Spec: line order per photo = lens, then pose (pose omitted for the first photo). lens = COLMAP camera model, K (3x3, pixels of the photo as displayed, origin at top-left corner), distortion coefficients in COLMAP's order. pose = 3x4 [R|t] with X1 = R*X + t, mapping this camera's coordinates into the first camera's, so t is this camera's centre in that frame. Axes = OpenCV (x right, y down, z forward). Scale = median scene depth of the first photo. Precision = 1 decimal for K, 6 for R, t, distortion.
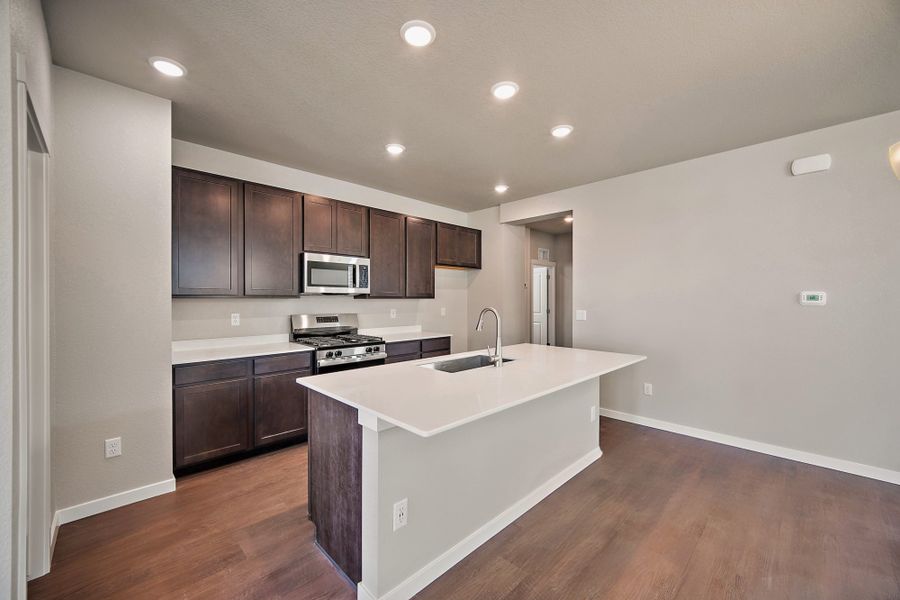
lens RADIAL K [[355.3, 0, 446.8], [0, 355.3, 301.5], [0, 0, 1]] dist [-0.002147, -0.000298]
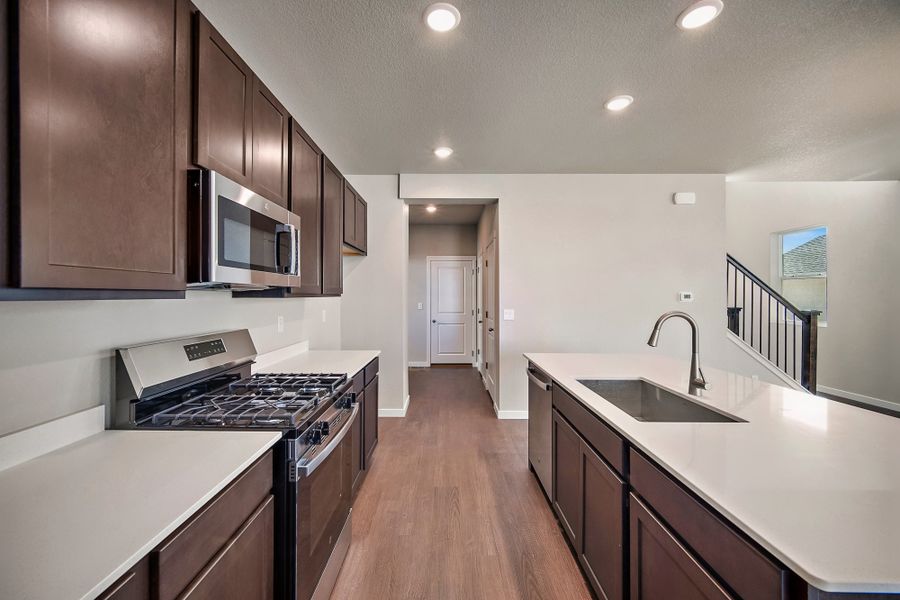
lens RADIAL K [[355.3, 0, 446.8], [0, 355.3, 301.5], [0, 0, 1]] dist [-0.002147, -0.000298]
pose [[0.702583, -0.011020, 0.711517, -0.406736], [0.002876, 0.999916, 0.012646, -0.008292], [-0.711596, -0.006839, 0.702555, 0.488262]]
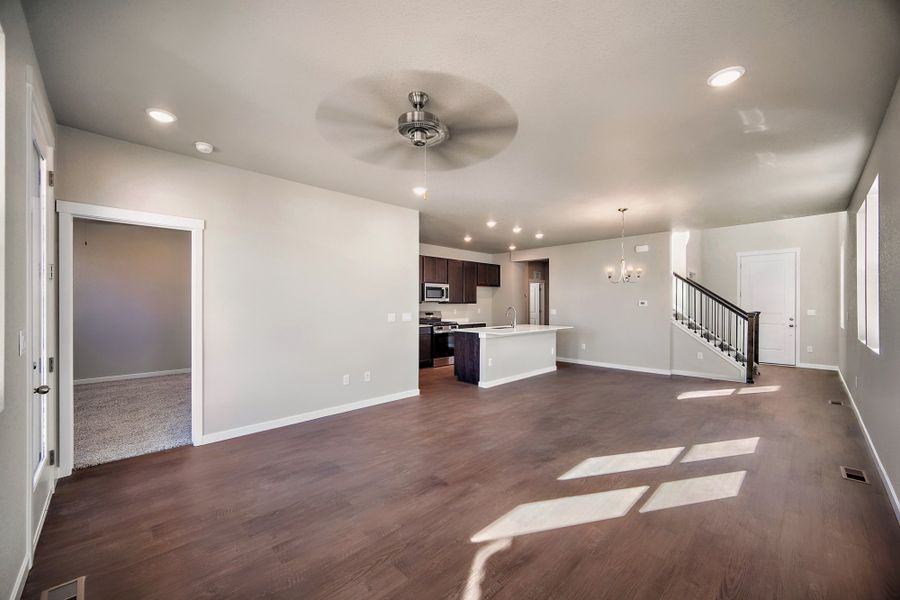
lens RADIAL K [[355.3, 0, 446.8], [0, 355.3, 301.5], [0, 0, 1]] dist [-0.002147, -0.000298]
pose [[0.999989, -0.000891, -0.004629, -0.211109], [0.000837, 0.999932, -0.011658, 0.003089], [0.004640, 0.011654, 0.999921, -1.012418]]
